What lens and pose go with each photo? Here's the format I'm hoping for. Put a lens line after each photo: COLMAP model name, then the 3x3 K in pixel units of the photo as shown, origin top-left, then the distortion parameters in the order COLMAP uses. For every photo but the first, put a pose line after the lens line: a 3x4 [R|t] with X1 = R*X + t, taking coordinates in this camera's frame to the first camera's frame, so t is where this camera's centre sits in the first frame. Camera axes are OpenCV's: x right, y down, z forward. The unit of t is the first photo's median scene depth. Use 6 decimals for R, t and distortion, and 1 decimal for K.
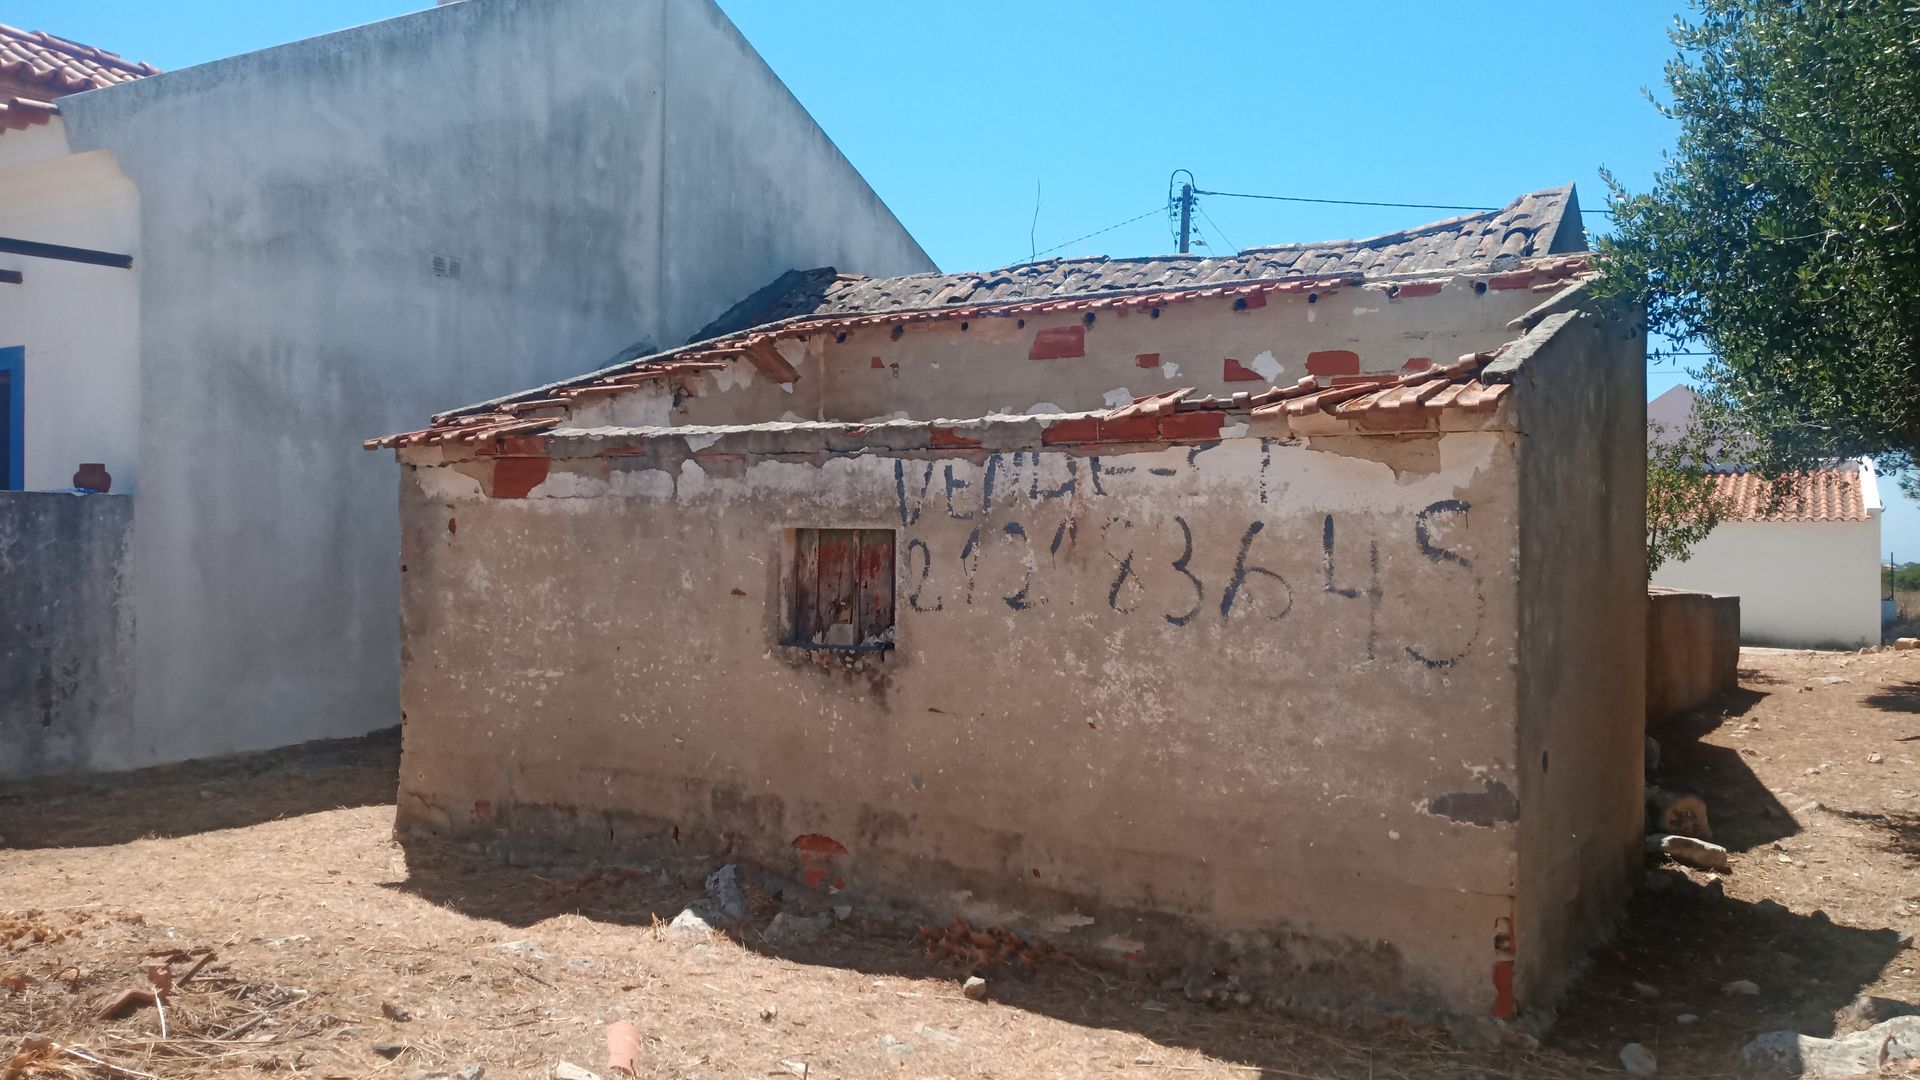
lens RADIAL K [[1481.1, 0, 960.0], [0, 1481.1, 540.0], [0, 0, 1]] dist [0.071945, -0.161638]
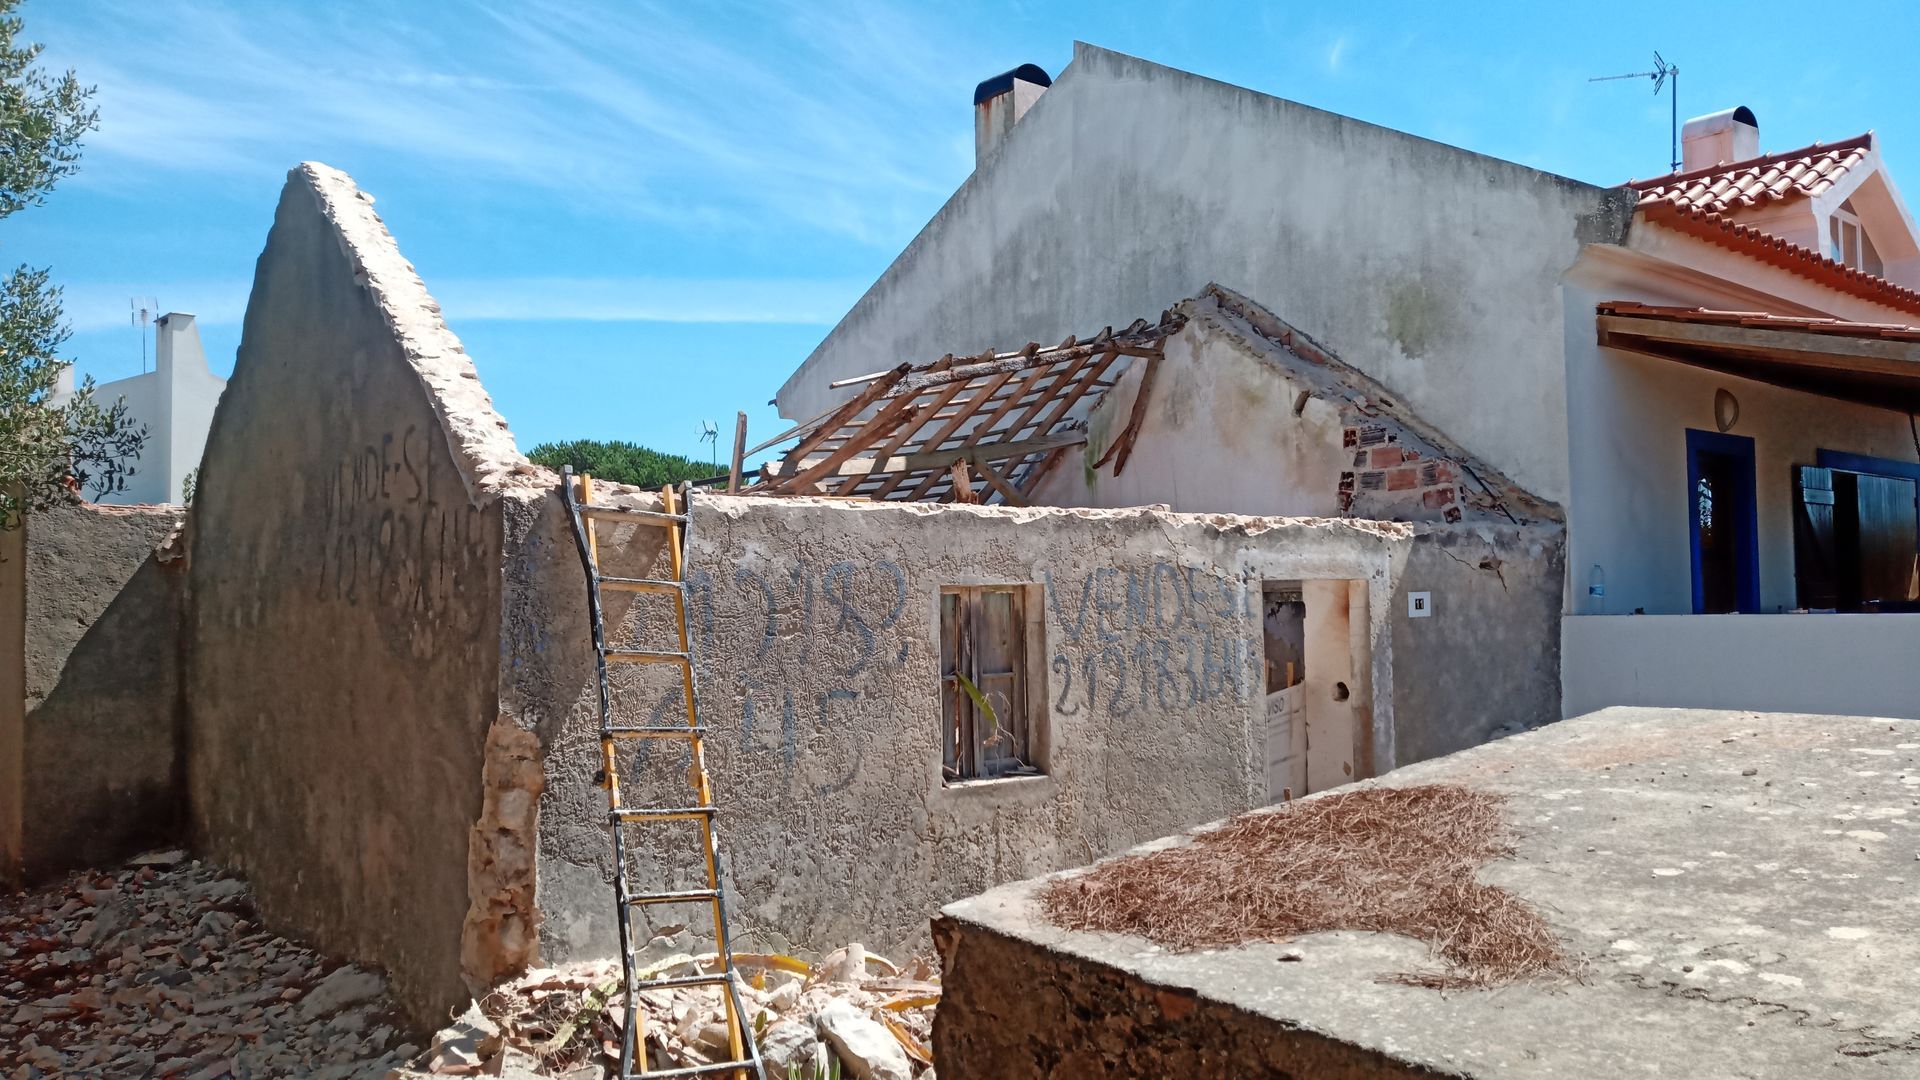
lens RADIAL K [[1446.4, 0, 958.3], [0, 1446.4, 540.1], [0, 0, 1]] dist [0.135337, -0.334314]
pose [[-0.329141, -0.048990, -0.943009, 1.481541], [0.007604, 0.998483, -0.054526, 0.015036], [0.944250, -0.025117, -0.328270, 2.376872]]
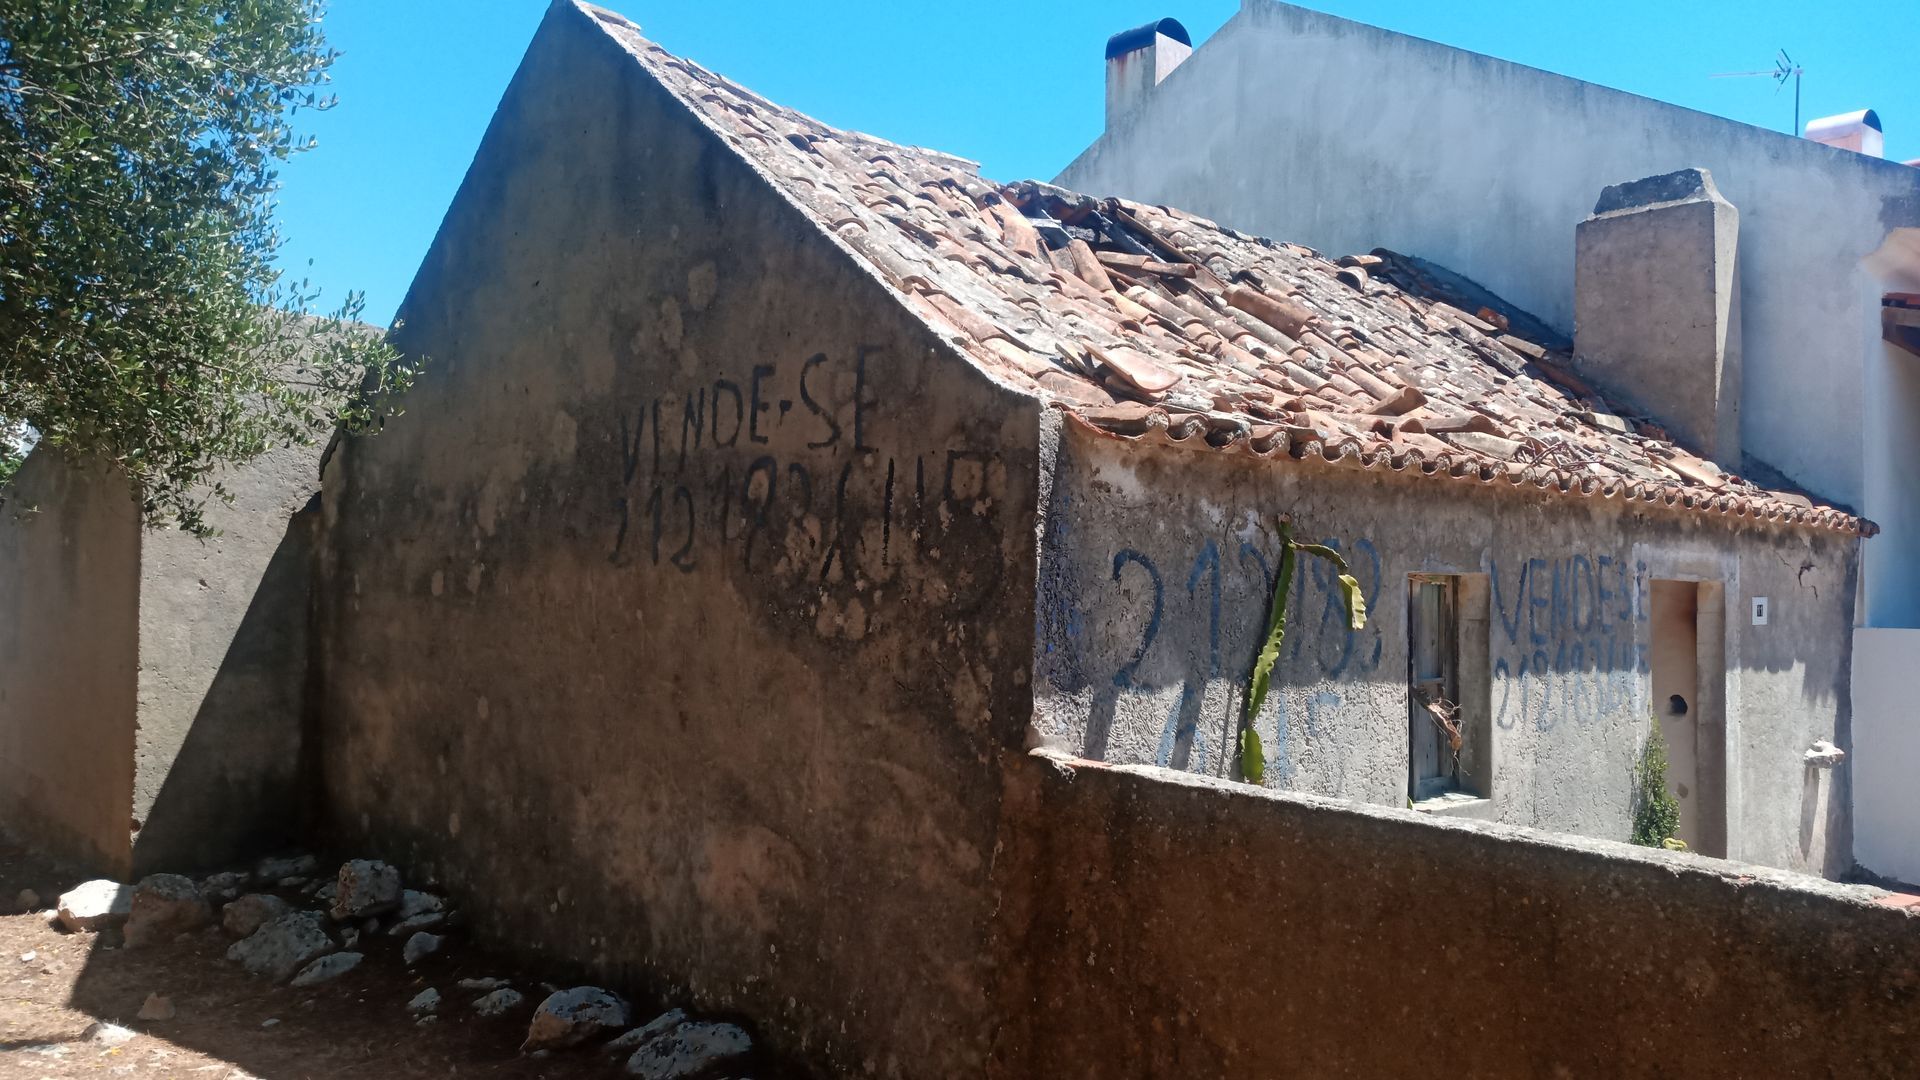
lens RADIAL K [[1470.6, 0, 960.0], [0, 1470.6, 540.0], [0, 0, 1]] dist [0.047763, -0.074431]
pose [[-0.259113, -0.055403, -0.964257, 1.439693], [-0.023972, 0.998415, -0.050924, 0.022245], [0.965550, 0.009920, -0.260030, 2.045599]]
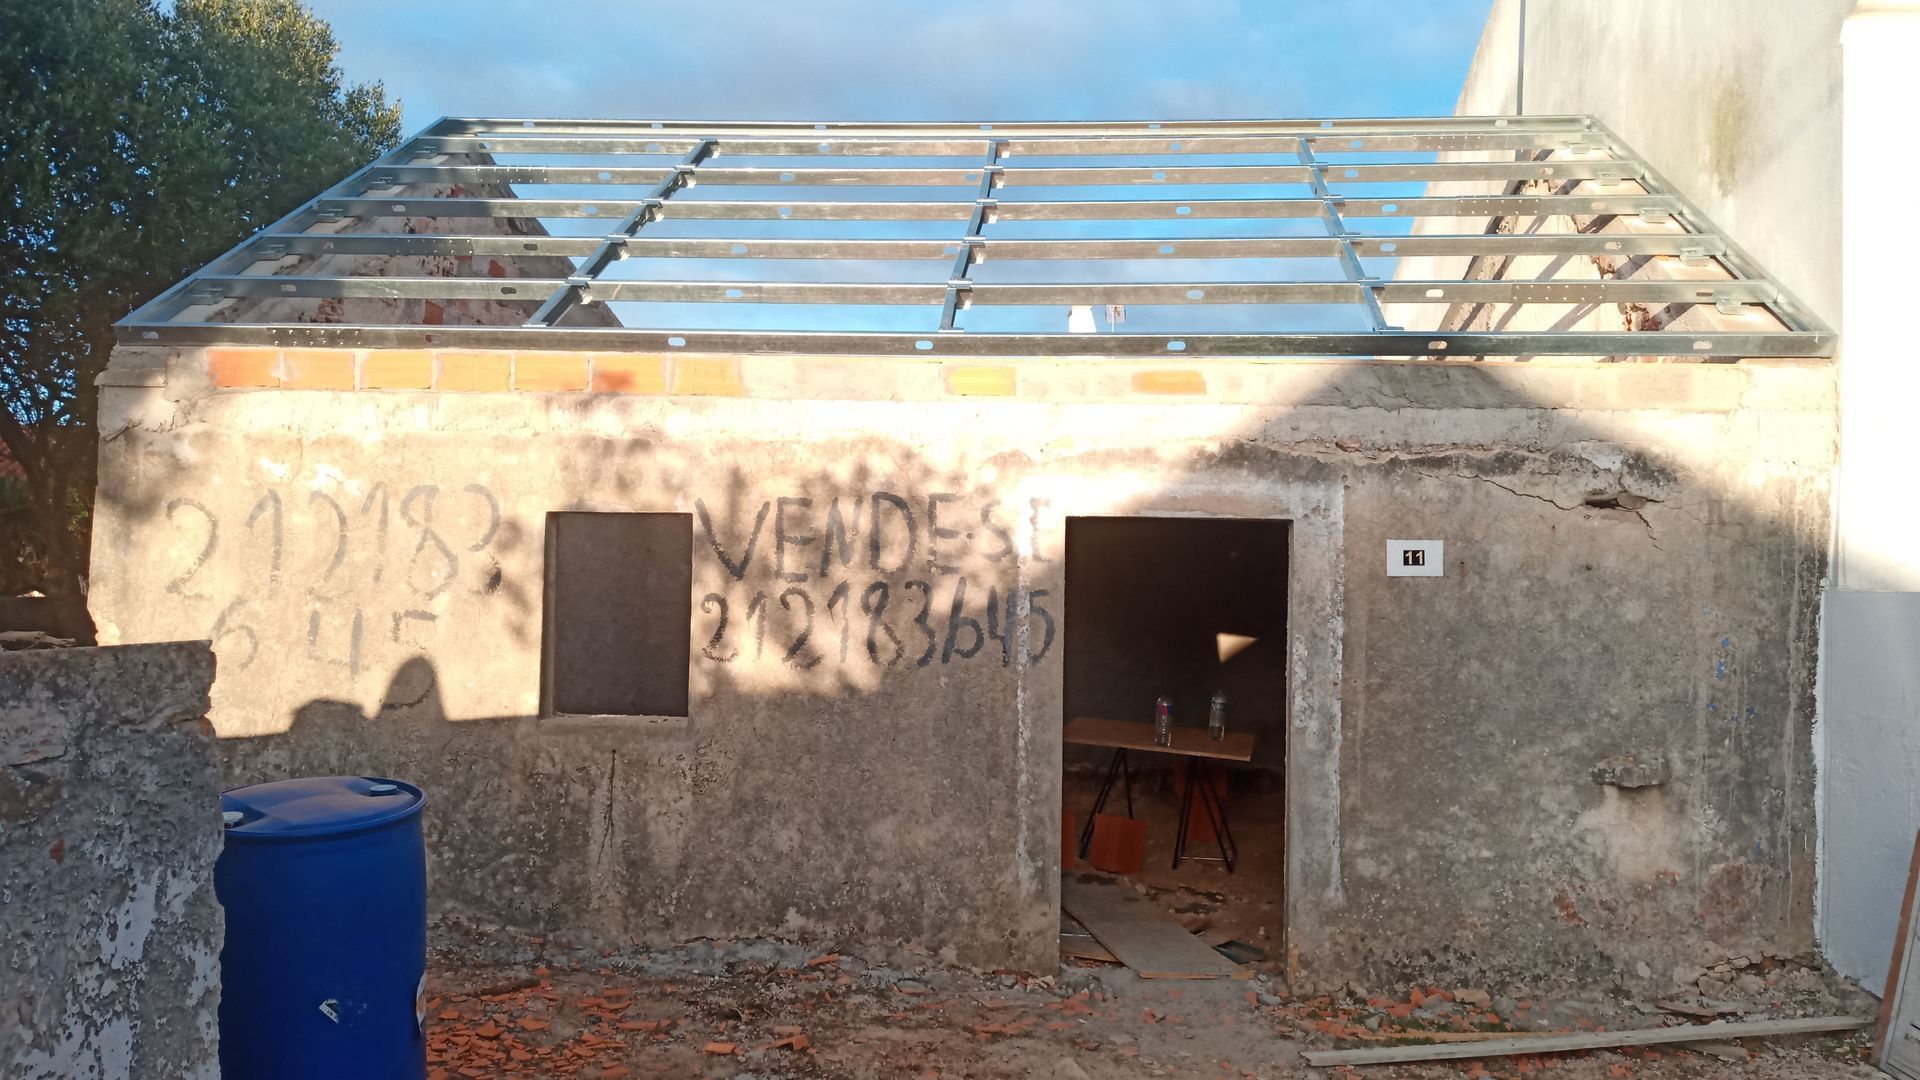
lens RADIAL K [[1470.6, 0, 960.0], [0, 1470.6, 540.0], [0, 0, 1]] dist [0.047763, -0.074431]
pose [[-0.877020, -0.042290, -0.478589, 0.835729], [-0.034264, 0.999088, -0.025494, 0.025114], [0.479230, -0.005960, -0.877669, 2.957860]]
